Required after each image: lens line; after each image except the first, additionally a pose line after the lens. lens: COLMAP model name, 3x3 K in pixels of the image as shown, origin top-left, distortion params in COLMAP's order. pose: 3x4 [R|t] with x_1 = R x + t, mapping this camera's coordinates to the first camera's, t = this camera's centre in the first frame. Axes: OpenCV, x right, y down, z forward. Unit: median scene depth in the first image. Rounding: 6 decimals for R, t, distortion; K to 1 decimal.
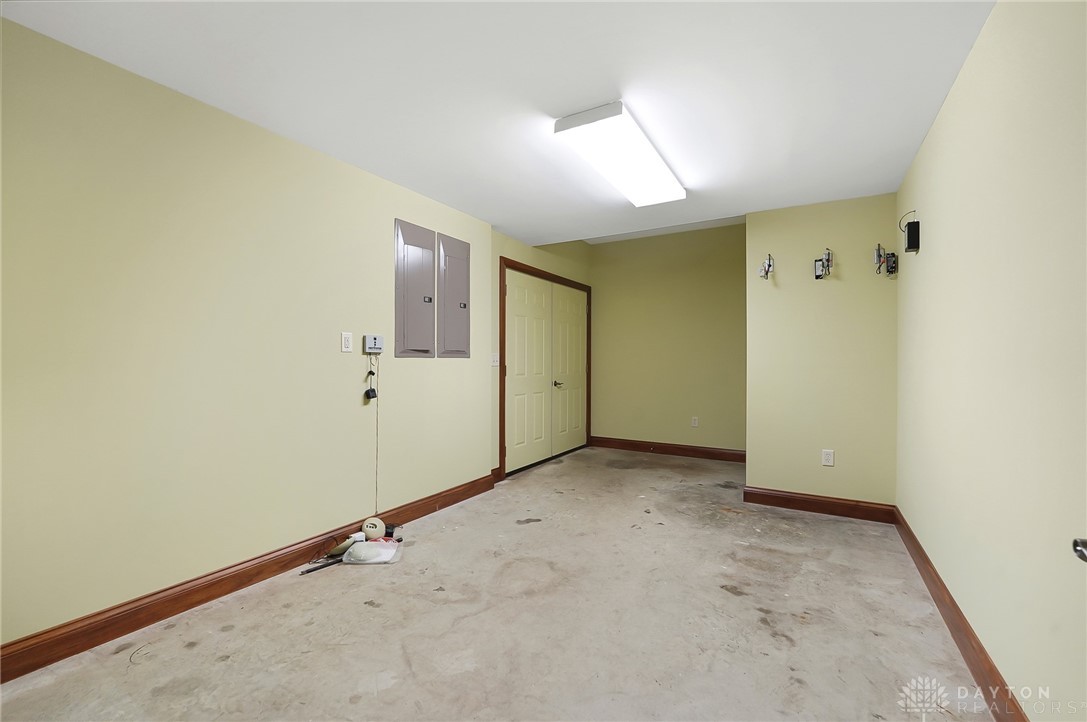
lens RADIAL K [[448.4, 0, 544.3], [0, 448.4, 359.4], [0, 0, 1]] dist [-0.028523, 0.002536]
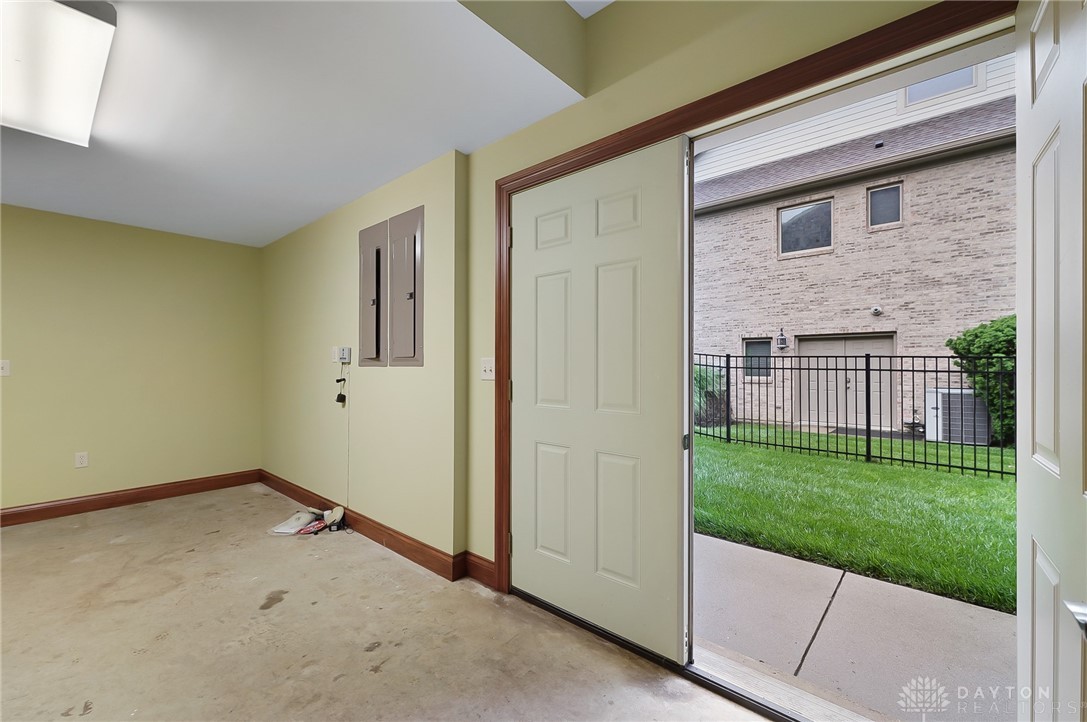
lens RADIAL K [[448.4, 0, 571.8], [0, 448.4, 364.4], [0, 0, 1]] dist [-0.028523, 0.002536]
pose [[-0.151009, -0.008914, -0.988492, 0.570798], [-0.003248, 0.999958, -0.008521, -0.001069], [0.988527, 0.001924, -0.151031, 1.550187]]
